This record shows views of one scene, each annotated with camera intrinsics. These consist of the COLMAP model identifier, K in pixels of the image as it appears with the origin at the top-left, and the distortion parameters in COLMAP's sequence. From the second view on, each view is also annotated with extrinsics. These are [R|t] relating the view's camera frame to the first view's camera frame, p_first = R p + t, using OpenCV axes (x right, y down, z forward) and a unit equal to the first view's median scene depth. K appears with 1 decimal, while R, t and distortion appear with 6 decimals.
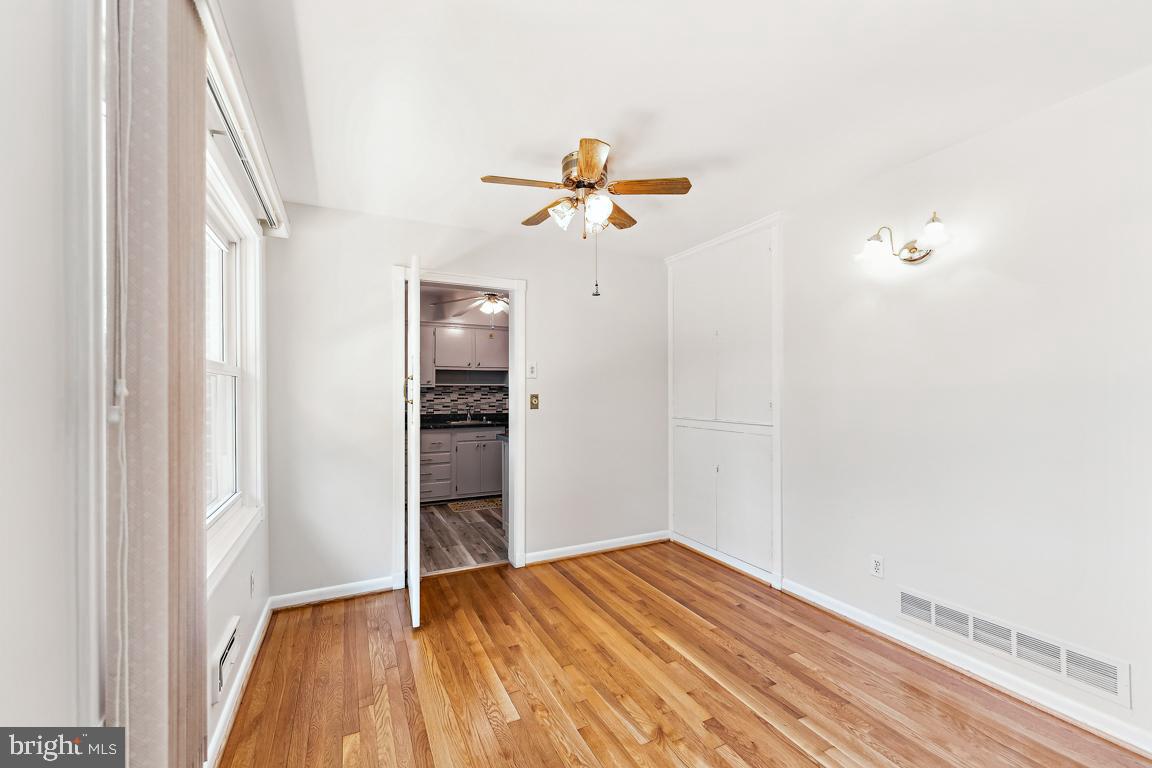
lens RADIAL K [[467.5, 0, 571.9], [0, 467.5, 386.8], [0, 0, 1]] dist [0.001029, -0.000424]
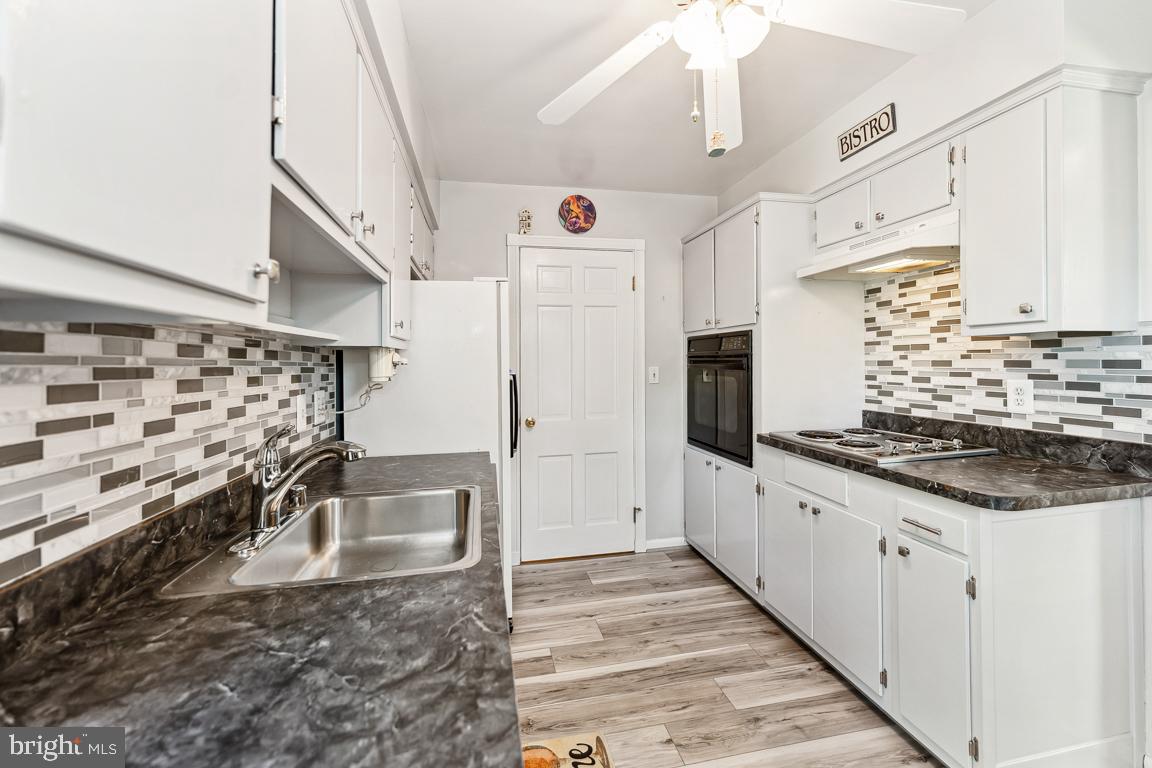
lens RADIAL K [[467.5, 0, 592.5], [0, 467.5, 353.7], [0, 0, 1]] dist [0.001029, -0.000424]
pose [[0.234000, 0.013353, 0.972145, -0.401799], [0.009630, 0.999825, -0.016052, 0.010940], [-0.972189, 0.013118, 0.233830, 0.910344]]
